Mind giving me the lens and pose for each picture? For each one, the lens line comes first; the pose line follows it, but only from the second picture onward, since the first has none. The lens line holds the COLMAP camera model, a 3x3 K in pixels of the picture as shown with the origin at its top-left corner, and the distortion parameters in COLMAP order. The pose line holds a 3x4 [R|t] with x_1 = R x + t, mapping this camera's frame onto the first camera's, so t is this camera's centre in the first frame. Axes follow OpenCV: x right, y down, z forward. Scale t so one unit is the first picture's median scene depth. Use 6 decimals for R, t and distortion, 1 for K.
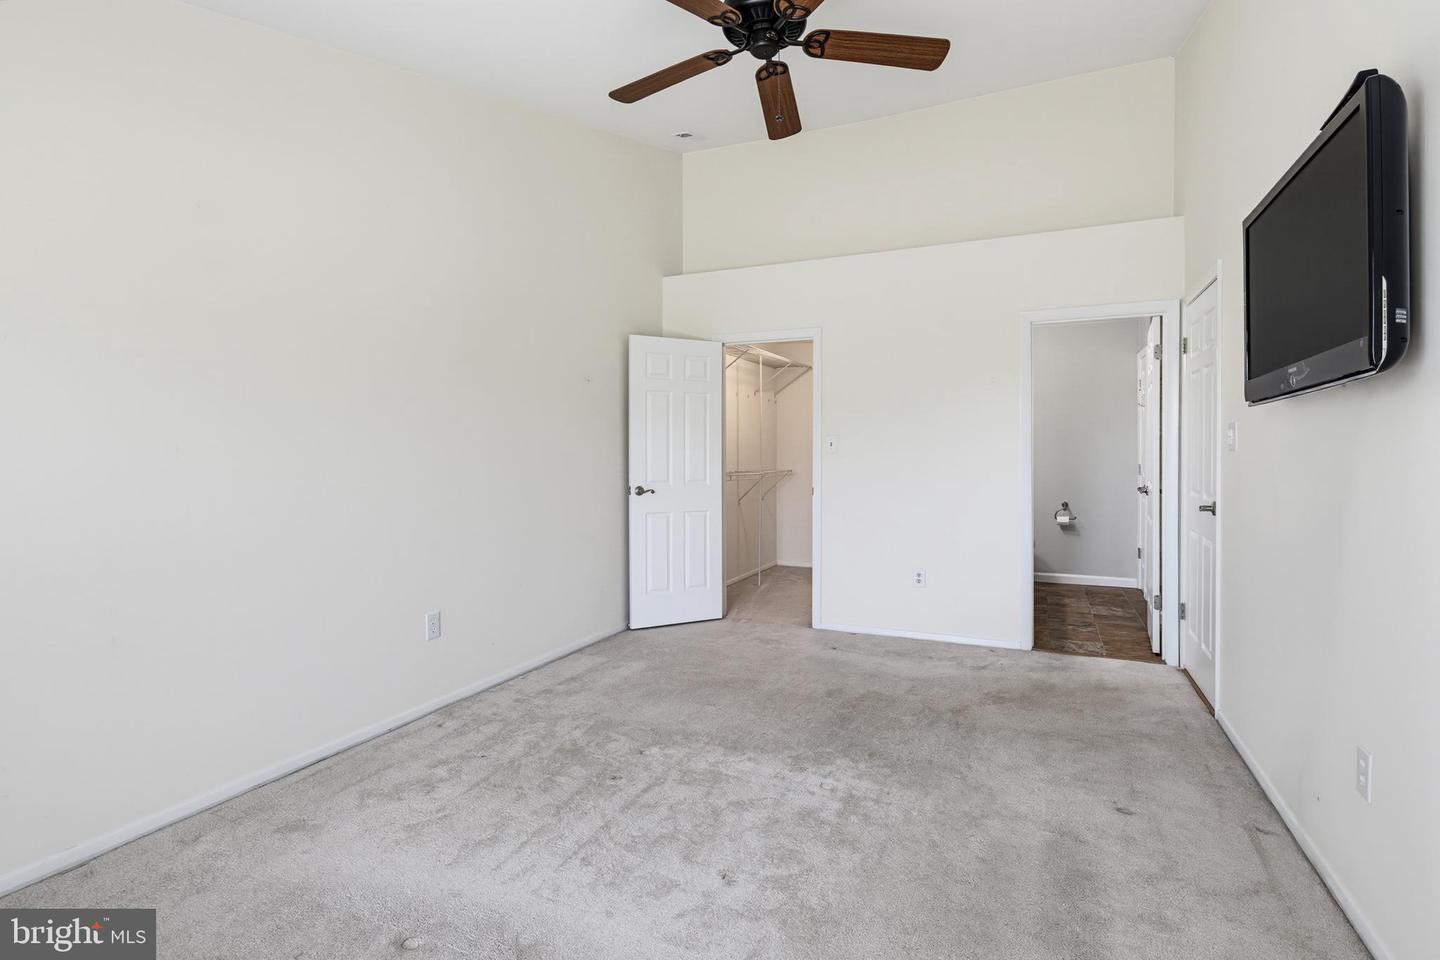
lens RADIAL K [[698.4, 0, 718.8], [0, 698.4, 463.2], [0, 0, 1]] dist [0.000959, -0.000256]
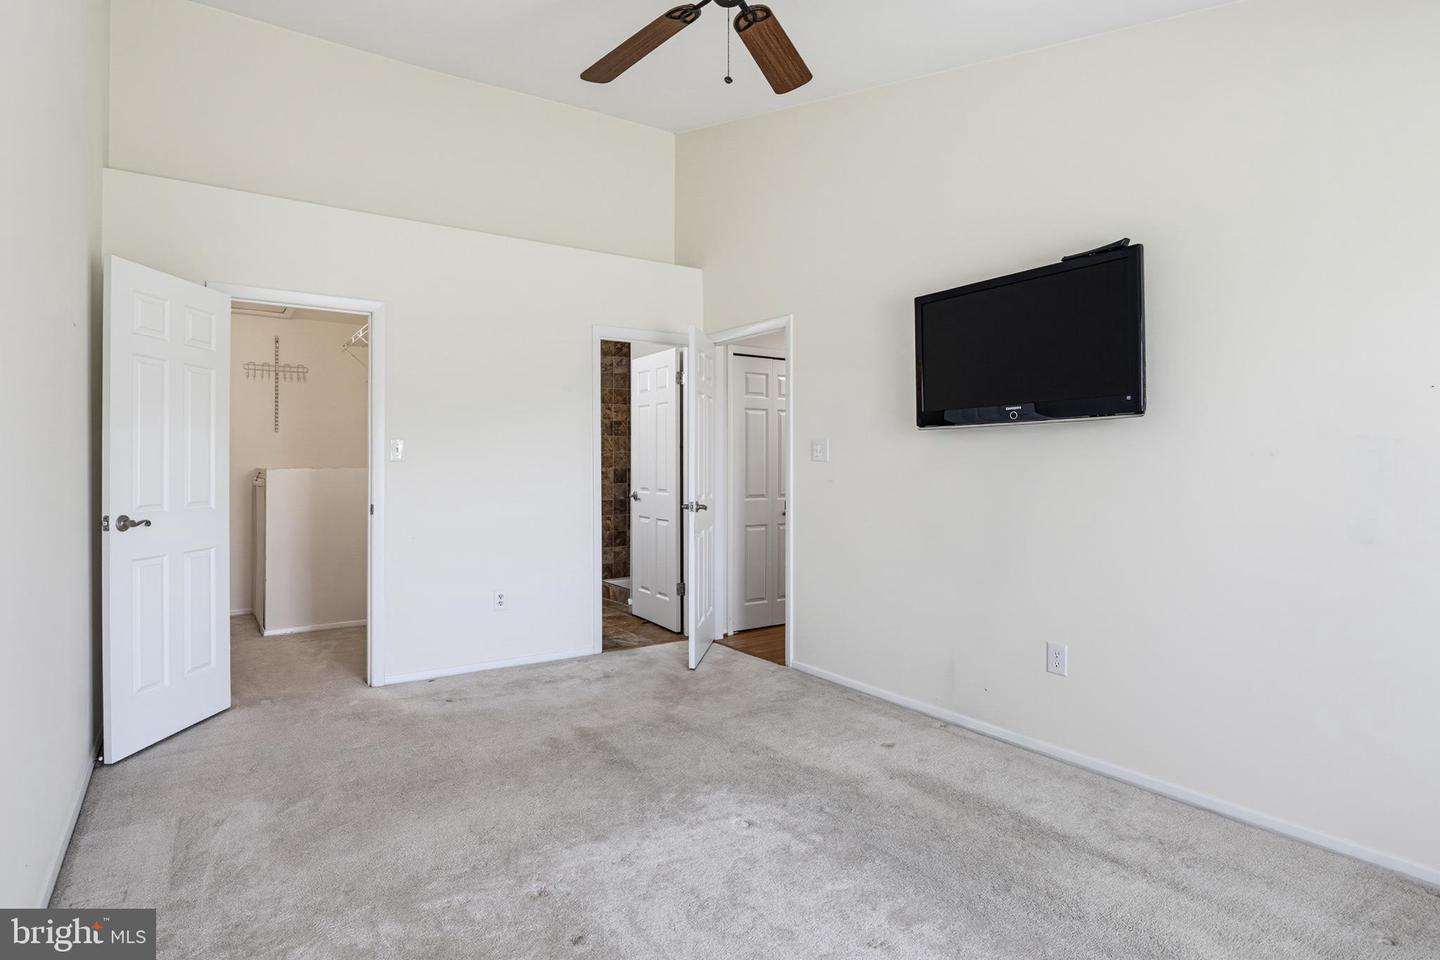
lens RADIAL K [[732.9, 0, 639.7], [0, 732.9, 471.3], [0, 0, 1]] dist [0.001409, -0.000016]
pose [[0.572891, -0.002676, 0.819627, -0.457162], [0.006812, 0.999976, -0.001497, -0.000080], [-0.819603, 0.006441, 0.572896, 0.359910]]
